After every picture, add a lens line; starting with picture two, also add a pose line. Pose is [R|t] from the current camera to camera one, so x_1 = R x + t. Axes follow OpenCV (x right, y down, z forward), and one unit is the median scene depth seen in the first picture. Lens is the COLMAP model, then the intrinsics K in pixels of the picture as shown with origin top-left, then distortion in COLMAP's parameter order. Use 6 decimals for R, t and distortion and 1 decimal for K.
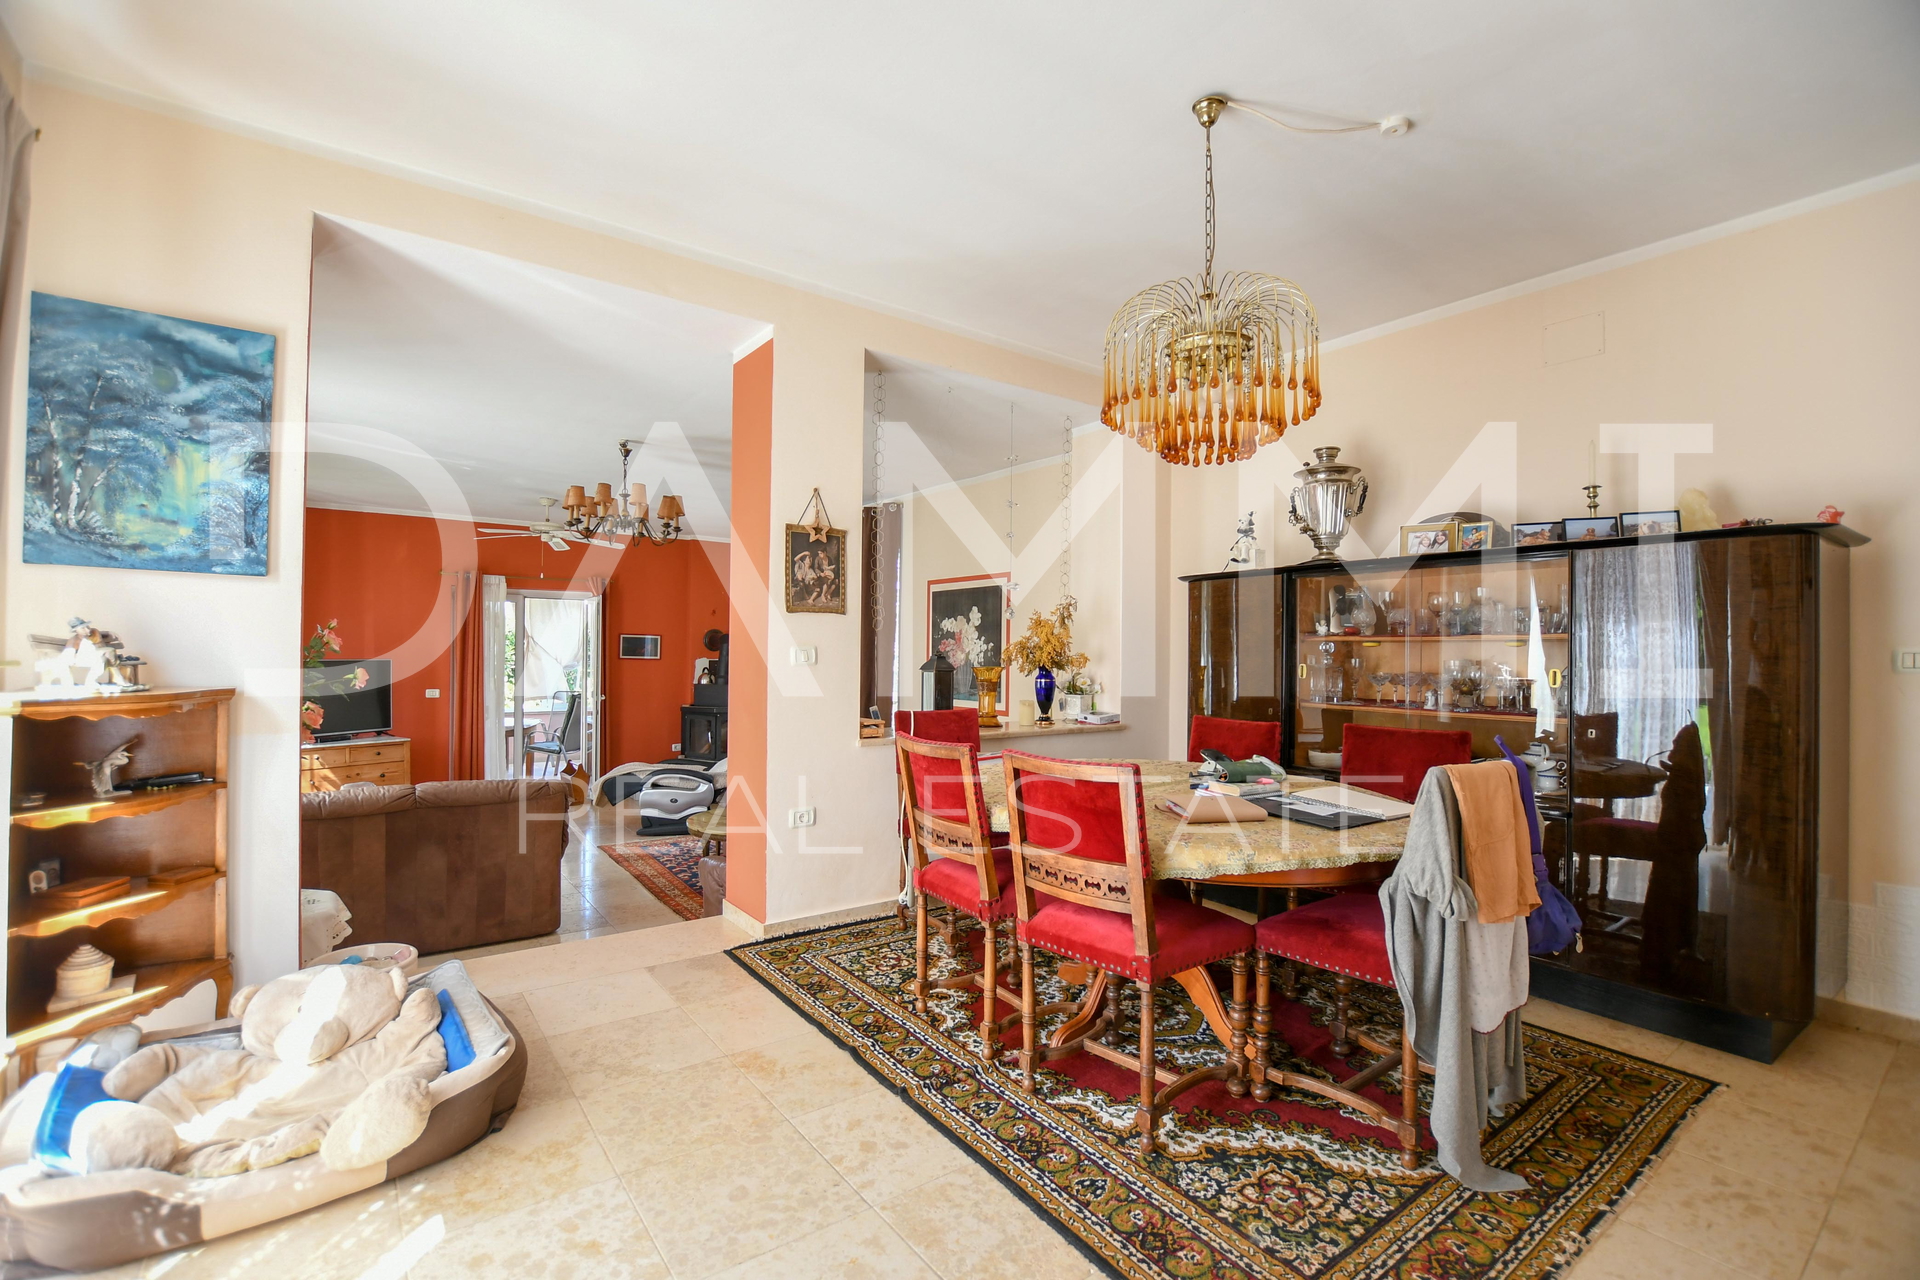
lens RADIAL K [[847.2, 0, 958.7], [0, 847.2, 646.0], [0, 0, 1]] dist [-0.027453, 0.001030]
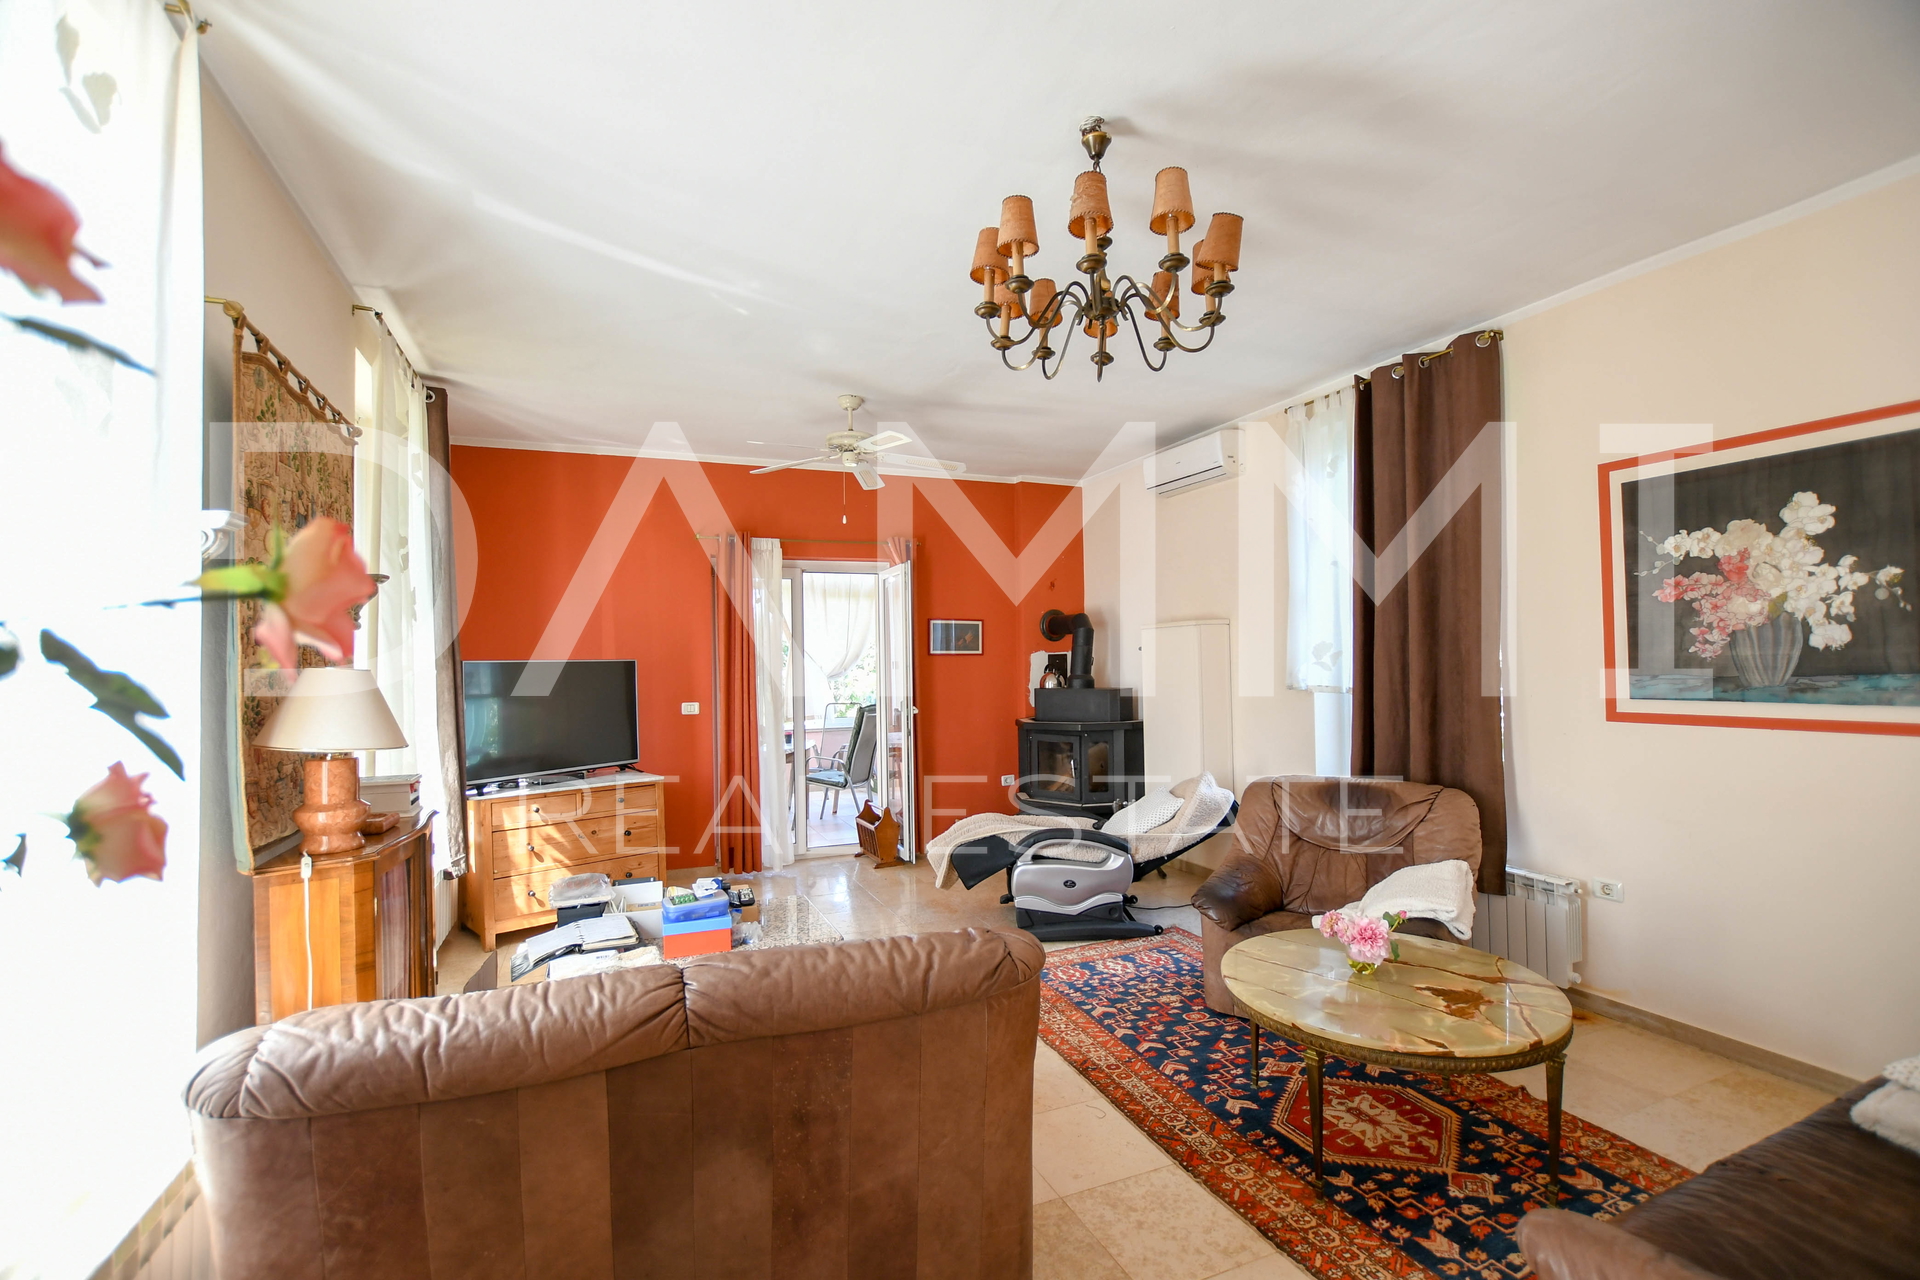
lens RADIAL K [[847.2, 0, 958.7], [0, 847.2, 646.0], [0, 0, 1]] dist [-0.027453, 0.001030]
pose [[0.970987, -0.032530, -0.236909, -0.308103], [0.030128, 0.999451, -0.013753, 0.026385], [0.237226, 0.006216, 0.971434, 0.469017]]
